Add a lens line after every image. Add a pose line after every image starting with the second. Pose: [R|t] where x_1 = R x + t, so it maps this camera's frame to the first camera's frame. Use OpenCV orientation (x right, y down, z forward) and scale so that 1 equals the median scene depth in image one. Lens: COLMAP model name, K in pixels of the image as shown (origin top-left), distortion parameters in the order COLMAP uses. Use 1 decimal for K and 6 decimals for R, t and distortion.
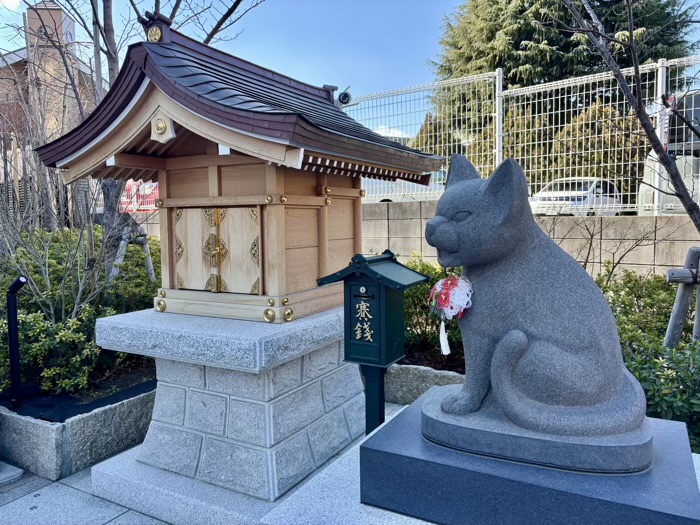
lens RADIAL K [[524.1, 0, 346.3], [0, 524.1, 263.1], [0, 0, 1]] dist [0.045791, -0.042643]
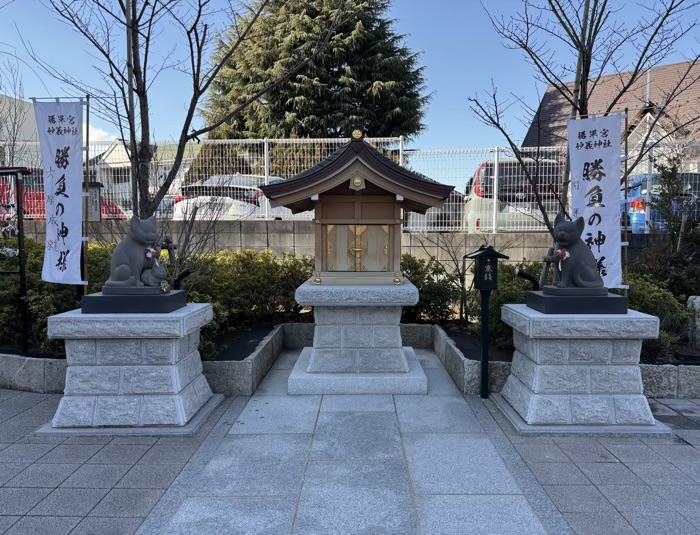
lens RADIAL K [[574.0, 0, 356.8], [0, 574.0, 273.5], [0, 0, 1]] dist [0.017880, 0.009270]
pose [[0.870594, -0.015256, 0.491766, -0.152024], [0.024402, 0.999628, -0.012190, 0.010670], [-0.491397, 0.022613, 0.870642, -0.088324]]
